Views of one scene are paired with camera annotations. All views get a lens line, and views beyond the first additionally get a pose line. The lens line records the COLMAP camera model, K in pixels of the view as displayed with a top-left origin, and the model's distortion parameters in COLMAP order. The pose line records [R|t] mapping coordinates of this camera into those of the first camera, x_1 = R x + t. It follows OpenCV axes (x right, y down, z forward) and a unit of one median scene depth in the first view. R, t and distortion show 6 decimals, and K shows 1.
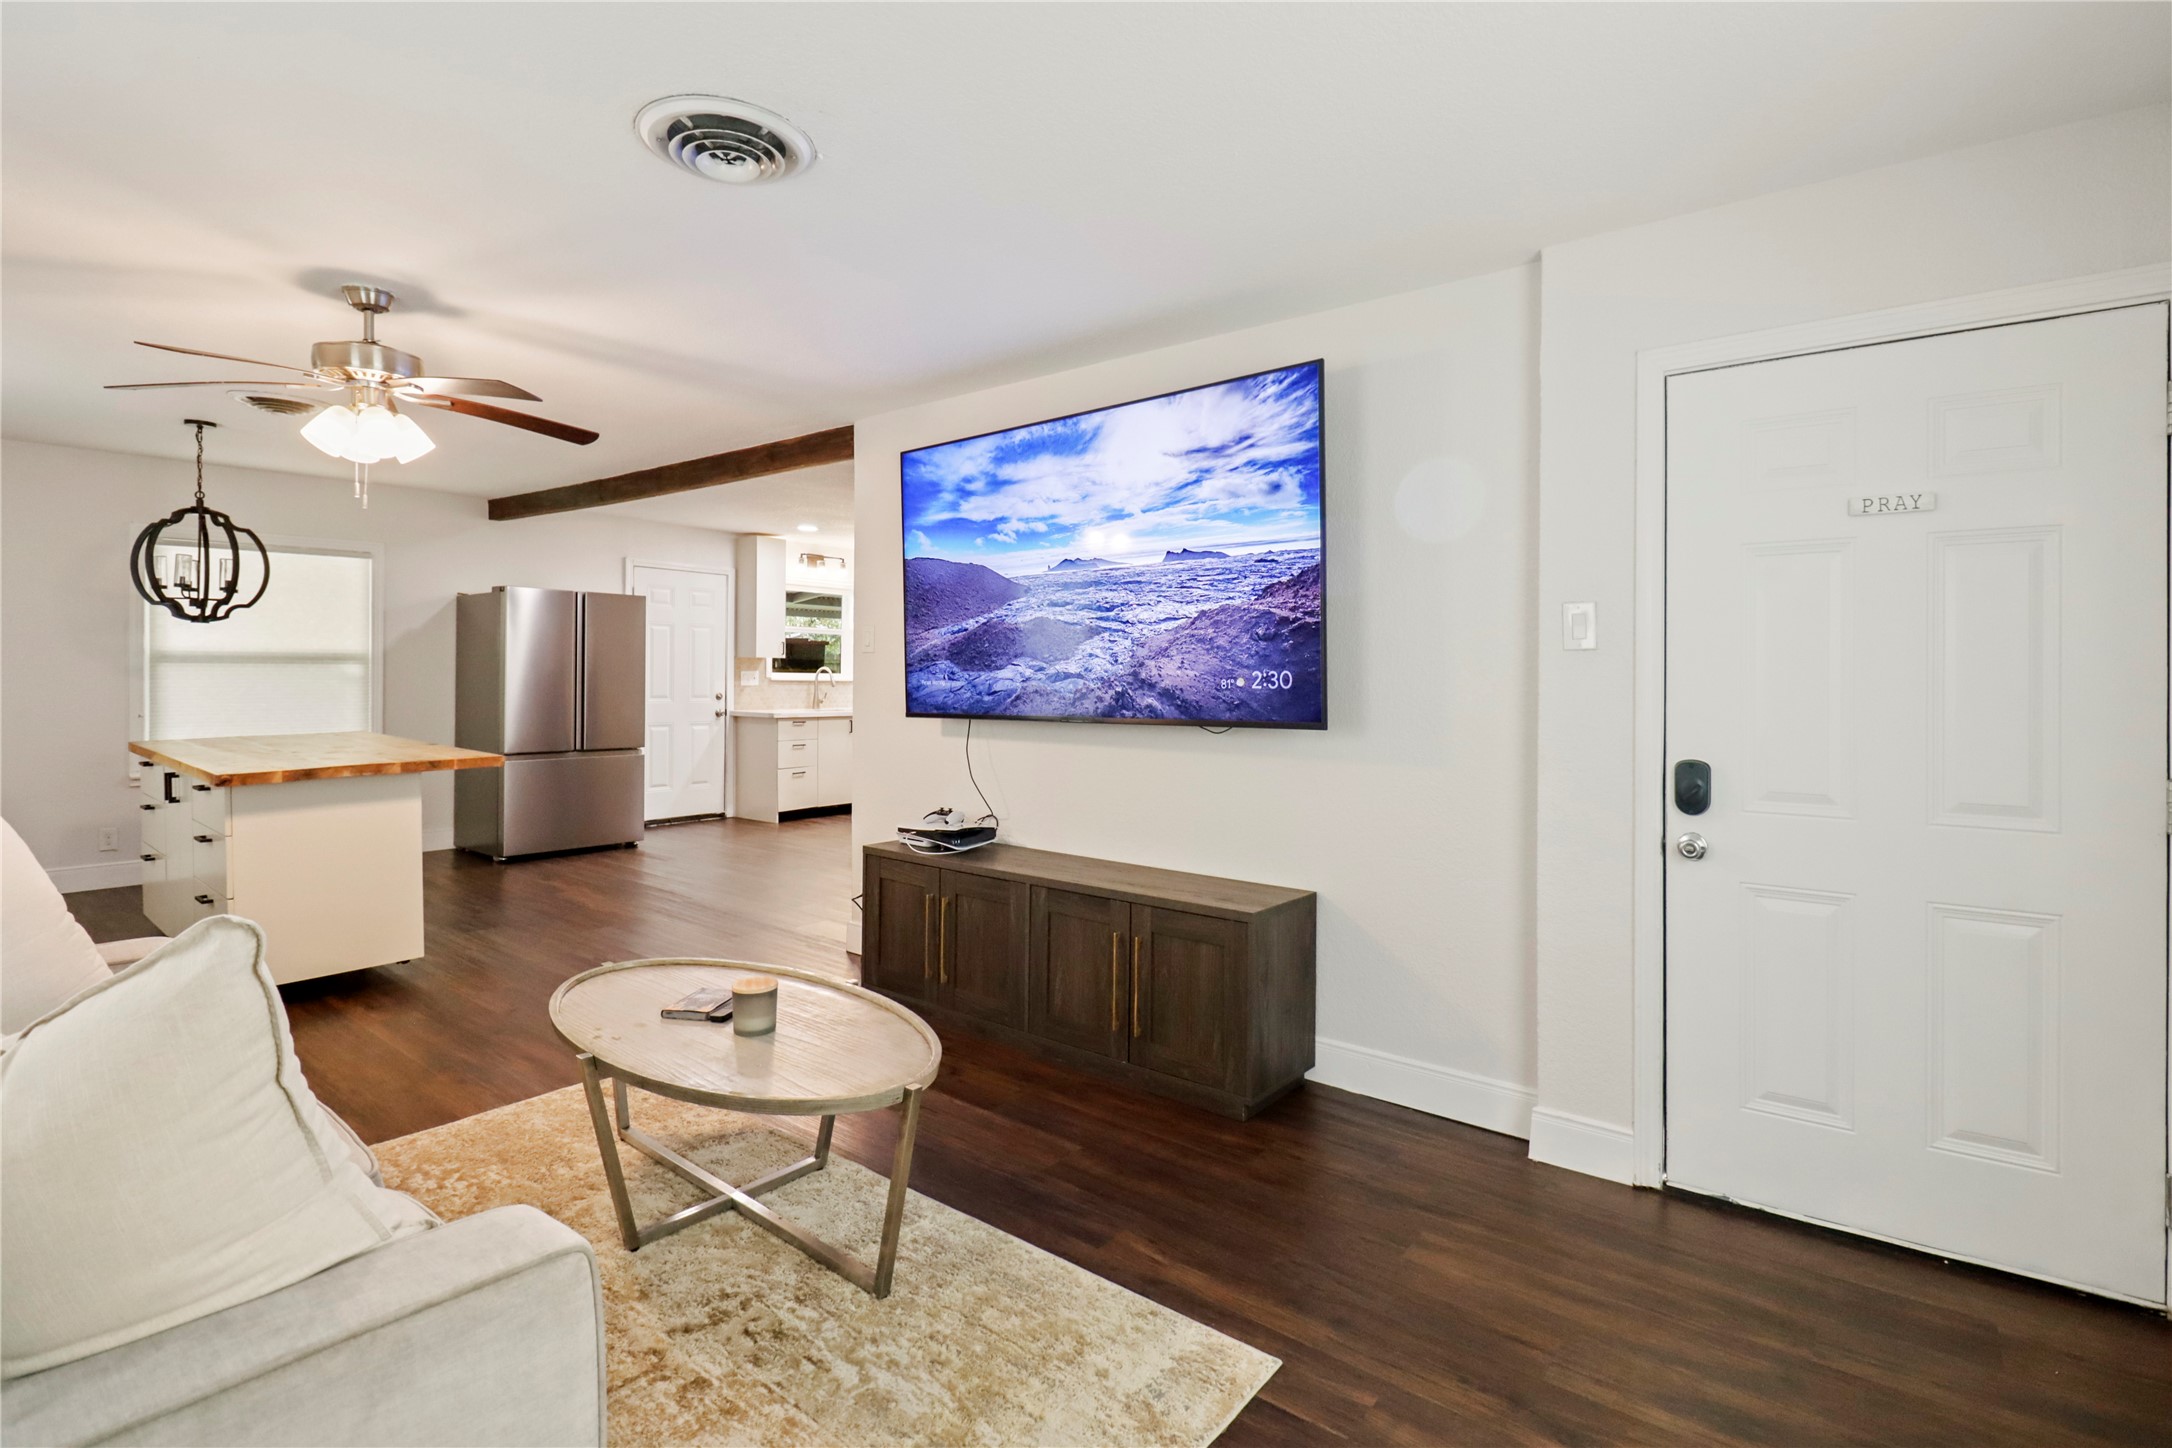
lens RADIAL K [[1034.5, 0, 1106.3], [0, 1034.5, 671.8], [0, 0, 1]] dist [0.000835, 0.000281]
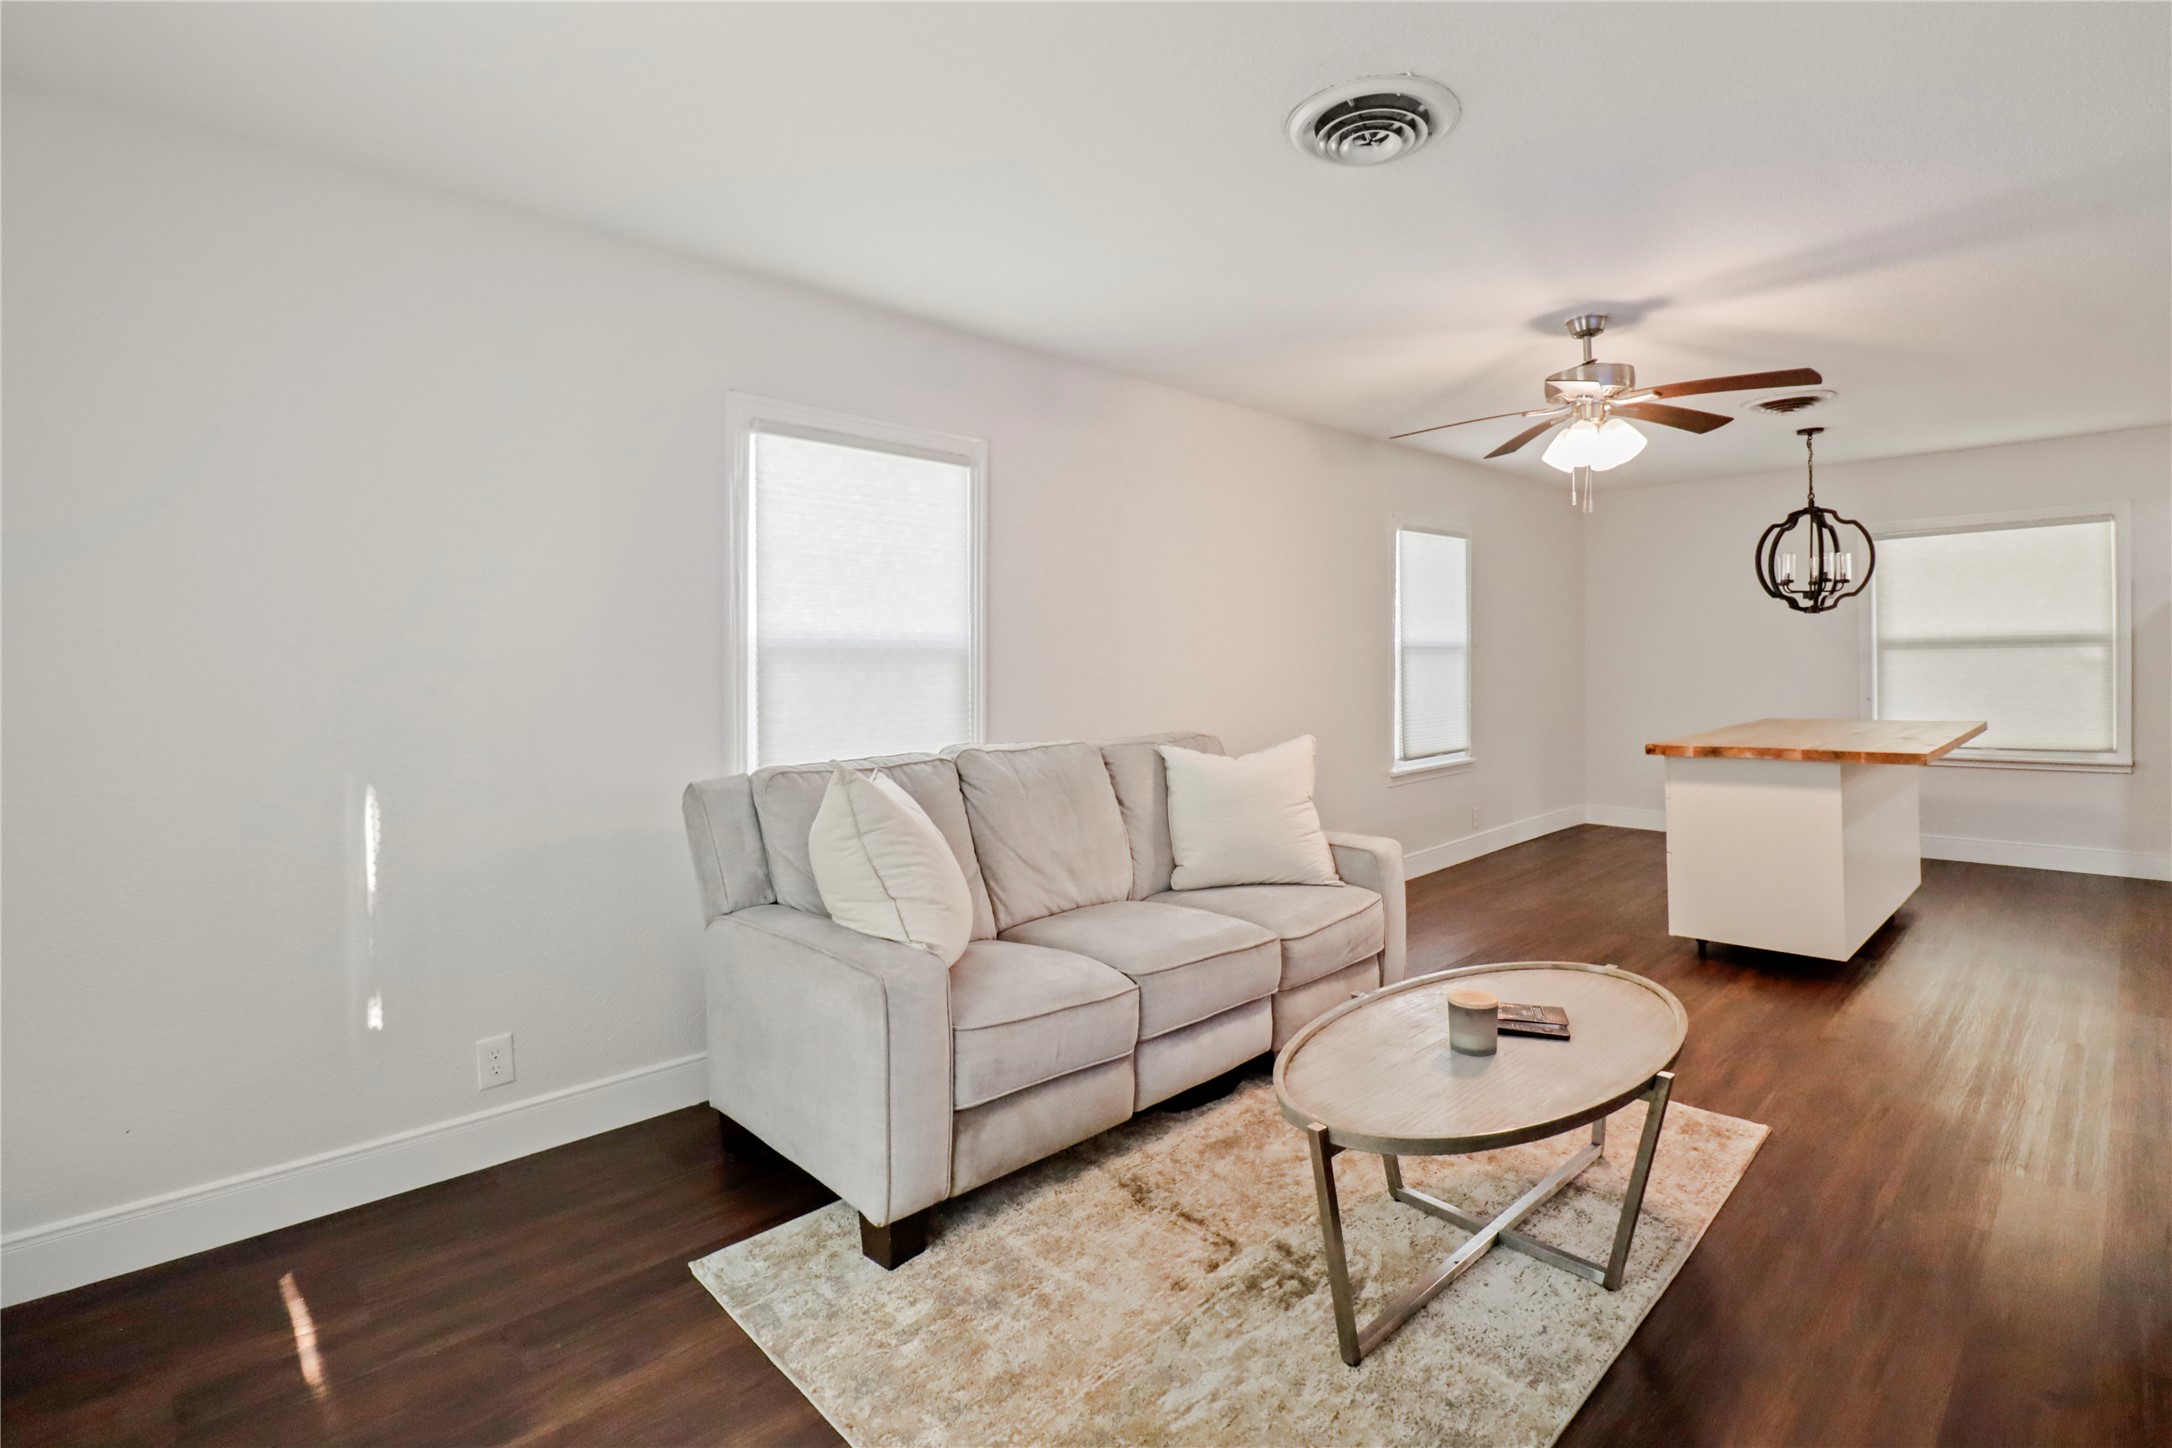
lens RADIAL K [[1034.5, 0, 1106.3], [0, 1034.5, 671.8], [0, 0, 1]] dist [0.000835, 0.000281]
pose [[-0.136552, 0.000035, -0.990633, 0.310556], [0.009473, 0.999954, -0.001270, 0.008797], [0.990588, -0.009558, -0.136546, 0.412203]]
